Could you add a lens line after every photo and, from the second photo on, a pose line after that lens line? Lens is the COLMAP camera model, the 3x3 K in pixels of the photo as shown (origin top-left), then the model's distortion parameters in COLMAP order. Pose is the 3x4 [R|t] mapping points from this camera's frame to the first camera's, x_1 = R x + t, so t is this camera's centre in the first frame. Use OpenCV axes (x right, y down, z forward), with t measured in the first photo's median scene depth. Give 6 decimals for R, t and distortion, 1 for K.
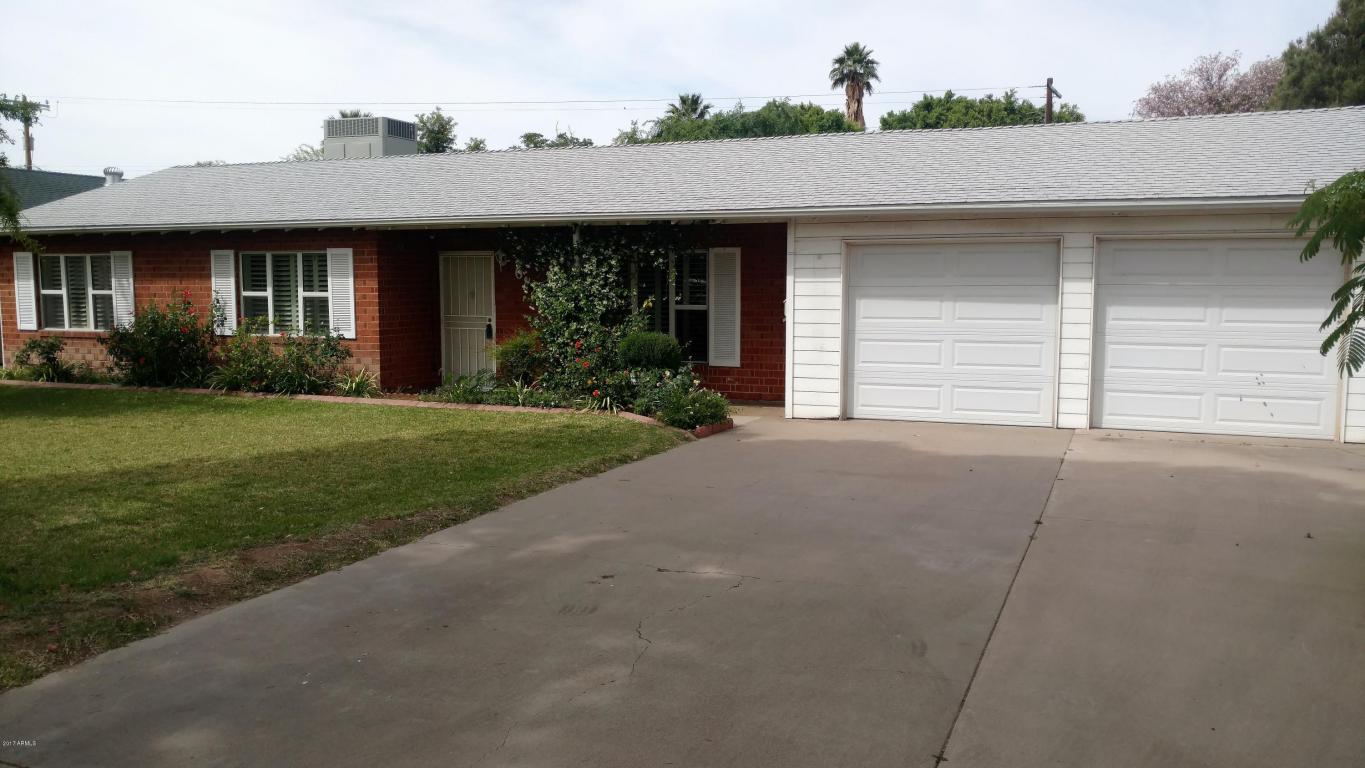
lens RADIAL K [[1077.4, 0, 682.6], [0, 1077.4, 384.2], [0, 0, 1]] dist [0.024677, -0.000007]
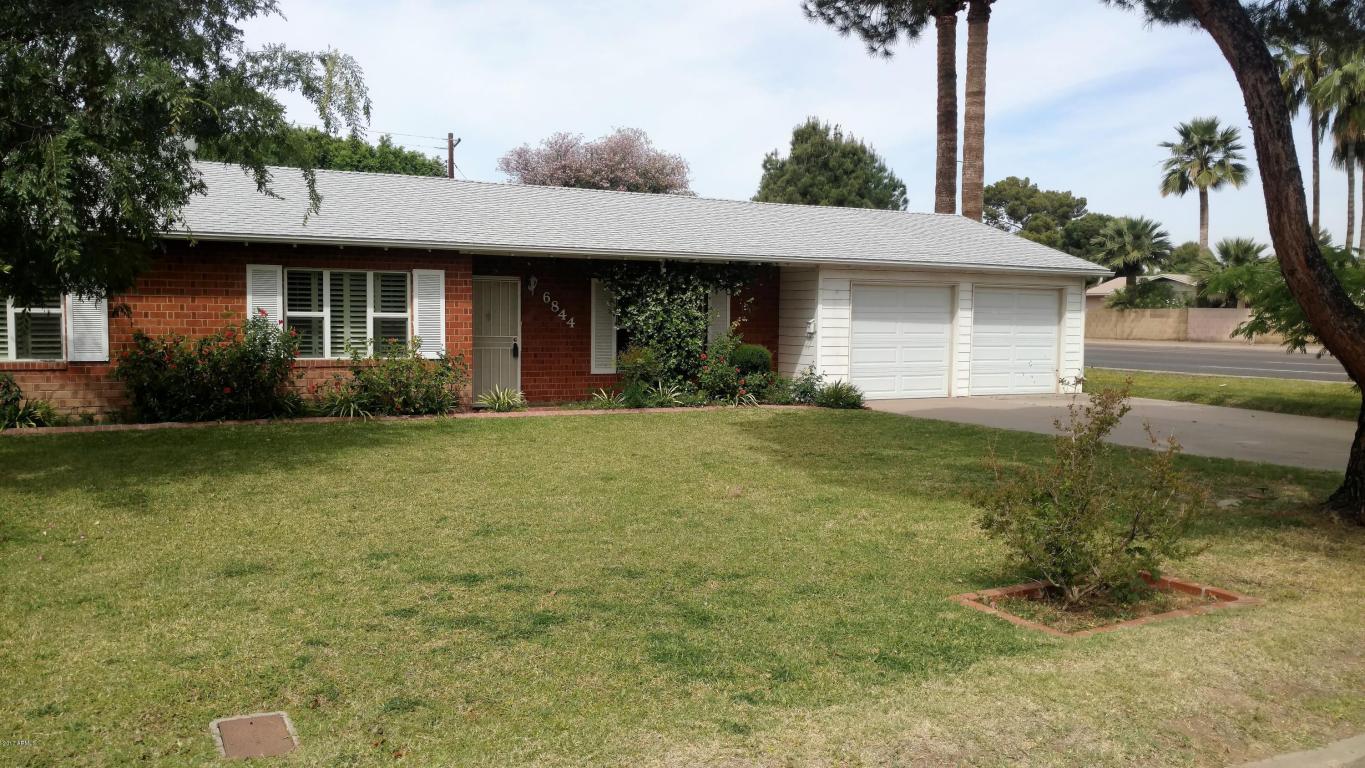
lens RADIAL K [[1077.4, 0, 683.5], [0, 1077.4, 382.7], [0, 0, 1]] dist [0.024677, -0.000007]
pose [[0.653878, -0.040294, 0.755526, -0.904625], [0.060963, 0.998140, 0.000472, -0.006388], [-0.754140, 0.045751, 0.655119, 0.163295]]
